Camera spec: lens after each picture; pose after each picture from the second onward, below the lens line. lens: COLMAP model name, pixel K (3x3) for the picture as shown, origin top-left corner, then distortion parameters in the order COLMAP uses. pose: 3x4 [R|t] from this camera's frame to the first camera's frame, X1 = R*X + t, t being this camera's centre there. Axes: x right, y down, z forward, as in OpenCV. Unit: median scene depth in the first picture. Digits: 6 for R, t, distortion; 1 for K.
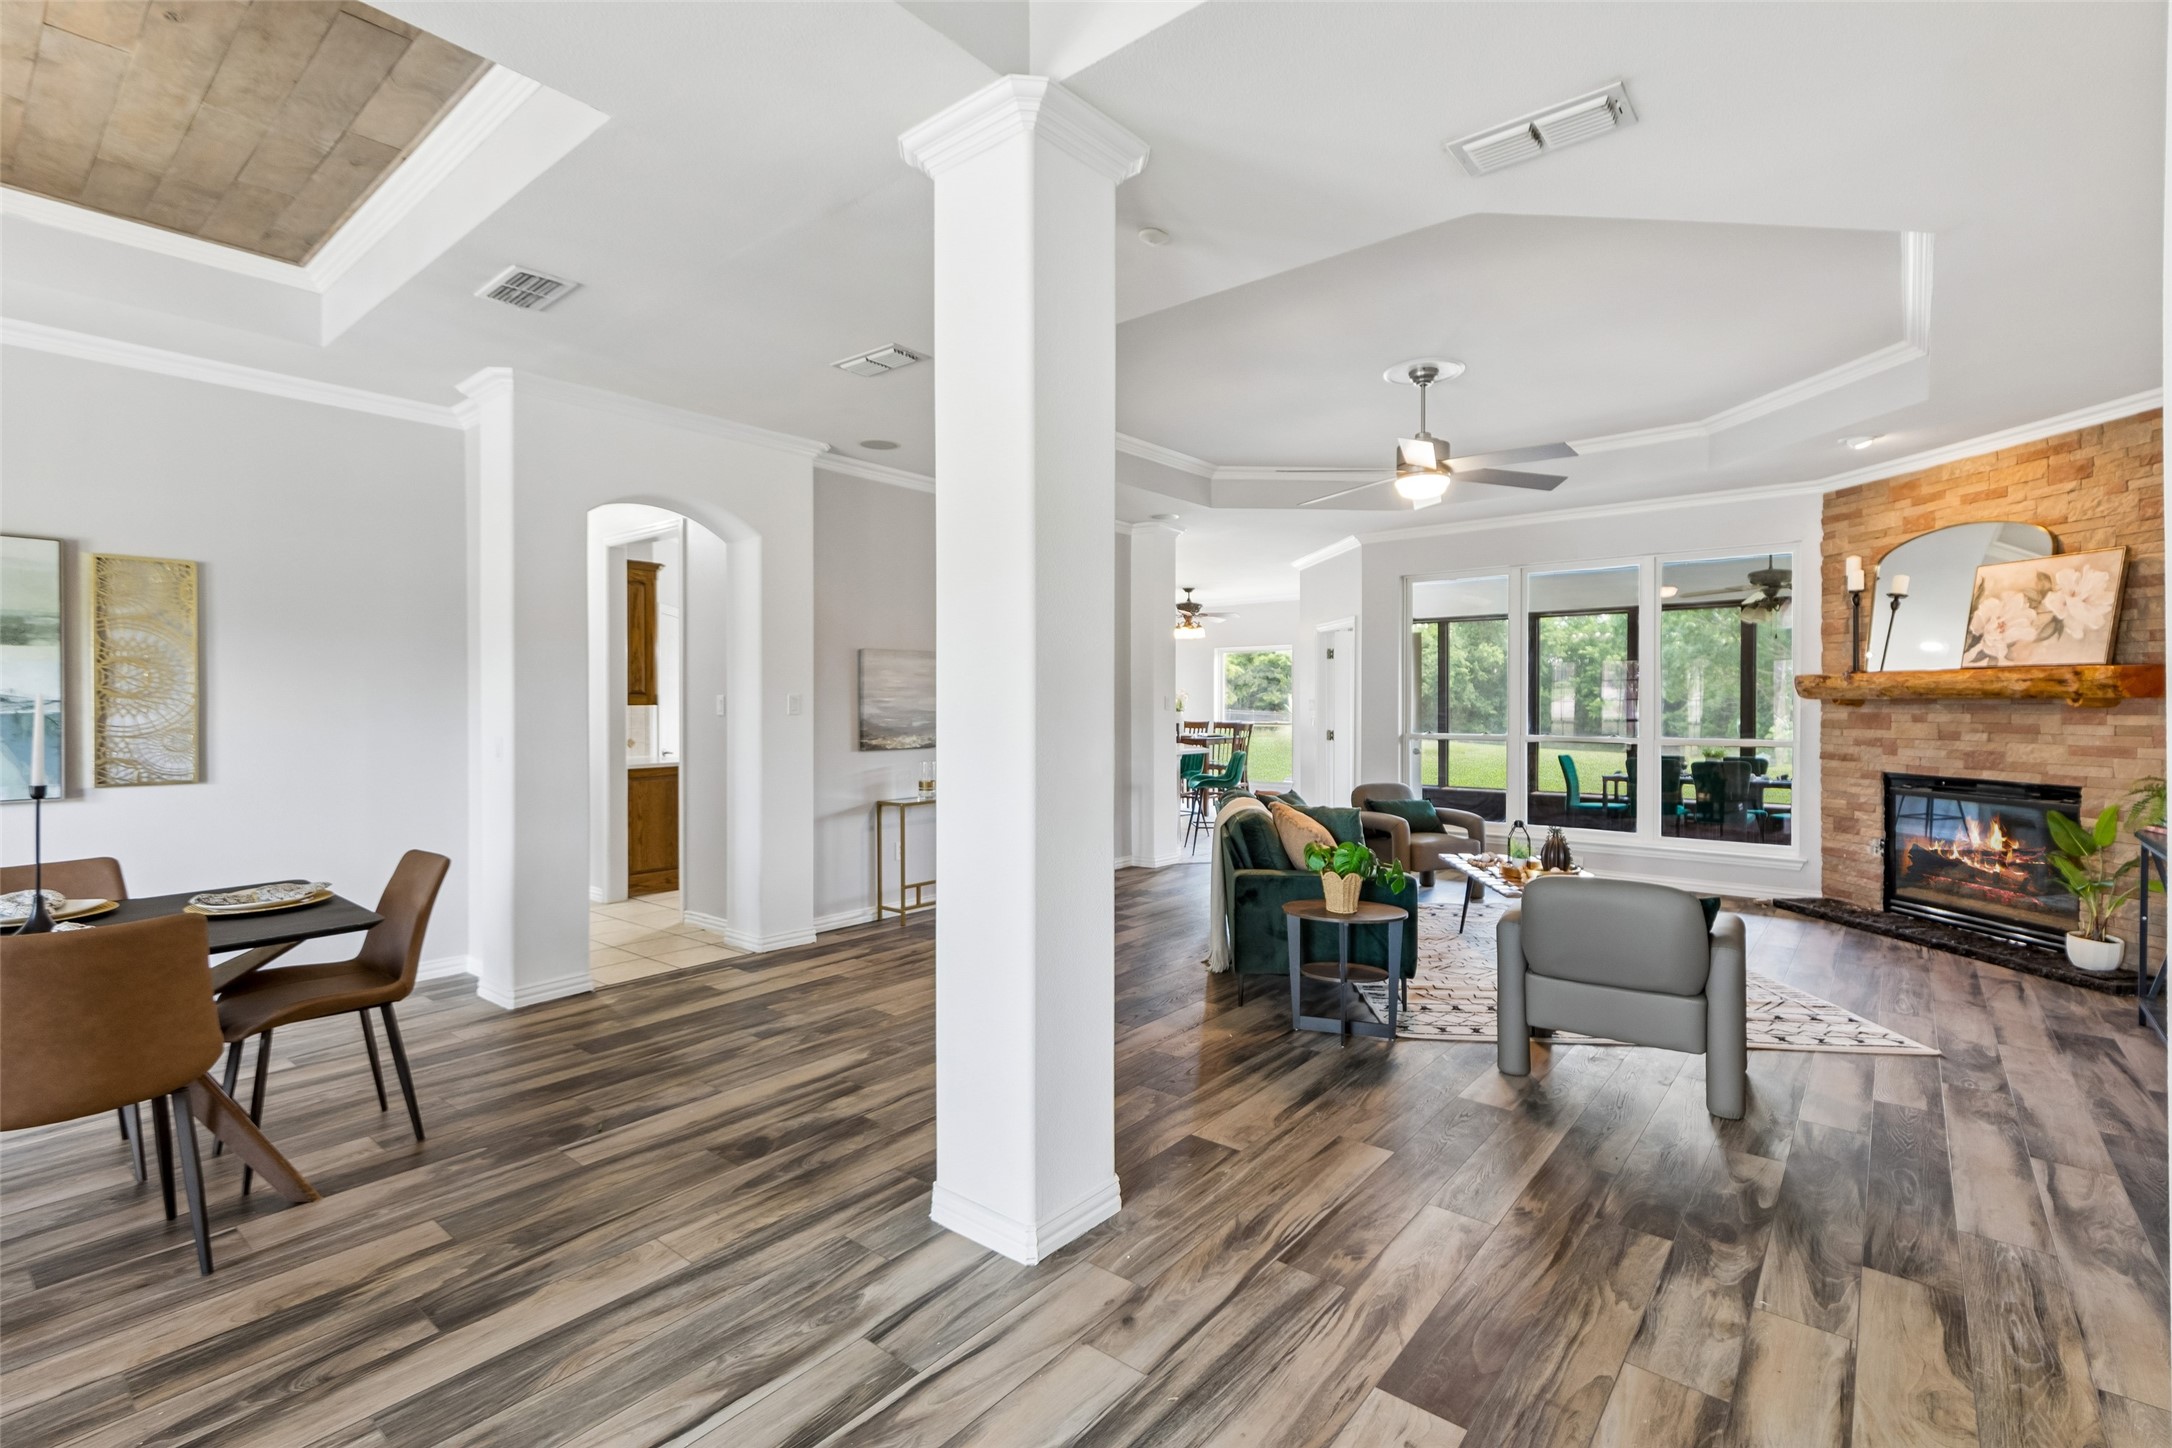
lens RADIAL K [[998.5, 0, 1086.9], [0, 998.5, 708.9], [0, 0, 1]] dist [0.011208, -0.000213]
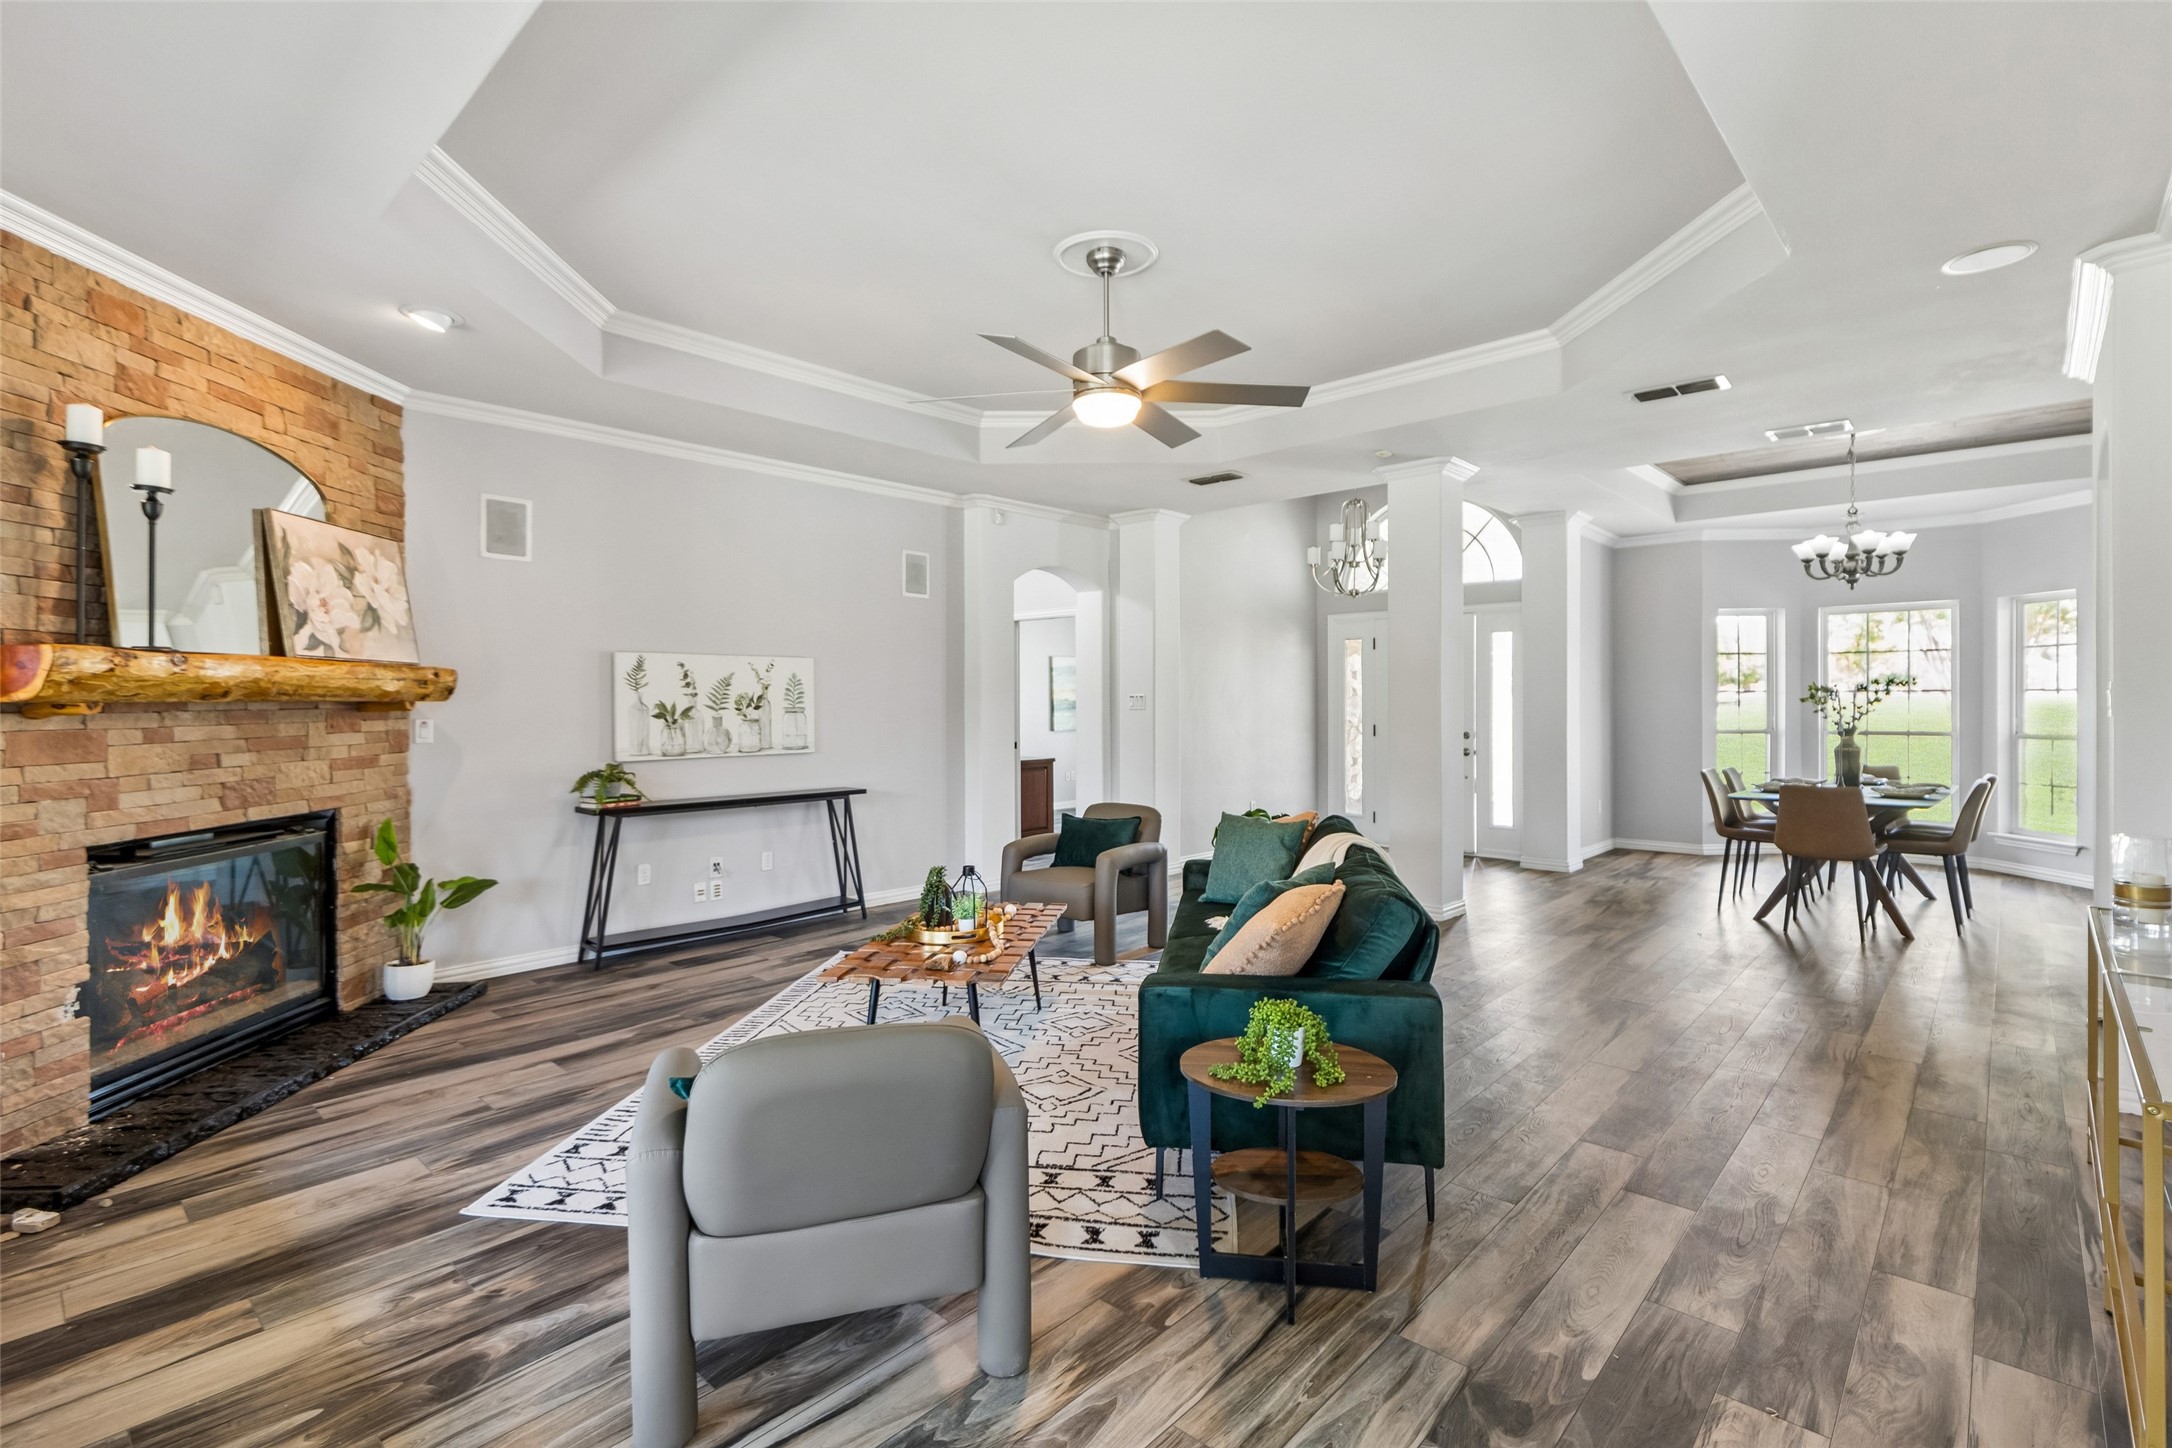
lens RADIAL K [[998.5, 0, 1087.2], [0, 998.5, 706.8], [0, 0, 1]] dist [0.011208, -0.000213]
pose [[-0.998065, 0.005373, 0.061951, 0.295324], [0.006151, 0.999905, 0.012373, -0.011930], [-0.061878, 0.012730, -0.998003, 1.680890]]
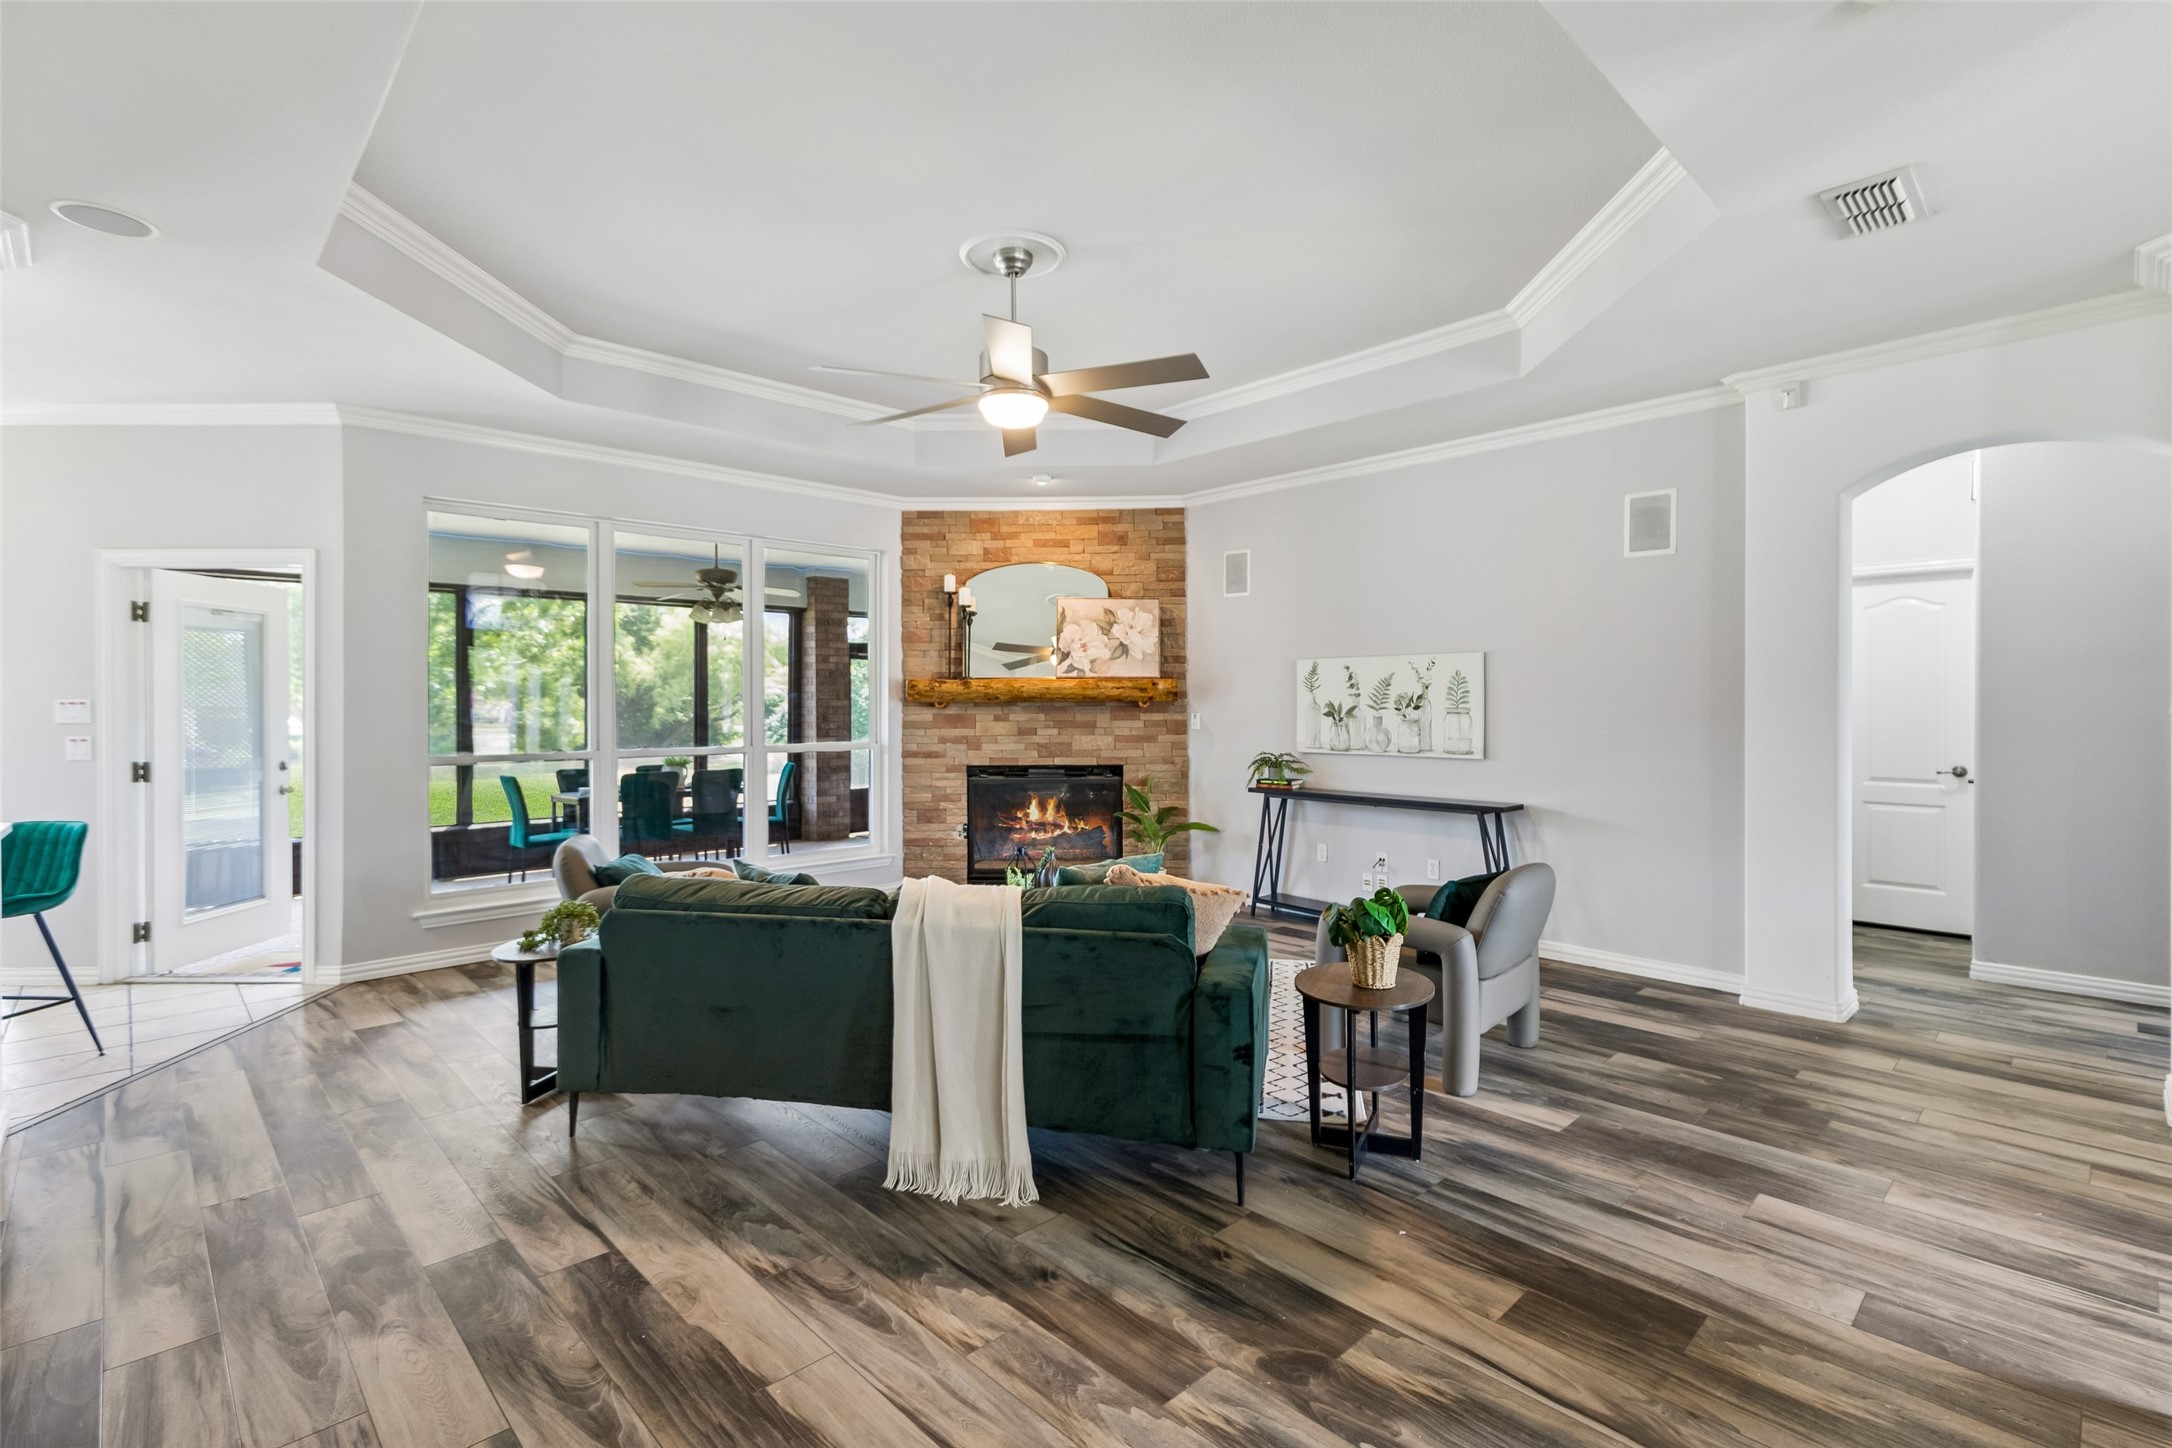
lens RADIAL K [[998.5, 0, 1085.7], [0, 998.5, 710.7], [0, 0, 1]] dist [0.011208, -0.000213]
pose [[0.118655, -0.007083, 0.992910, -0.375633], [0.009272, 0.999939, 0.006025, -0.006108], [-0.992892, 0.008491, 0.118713, 0.831092]]
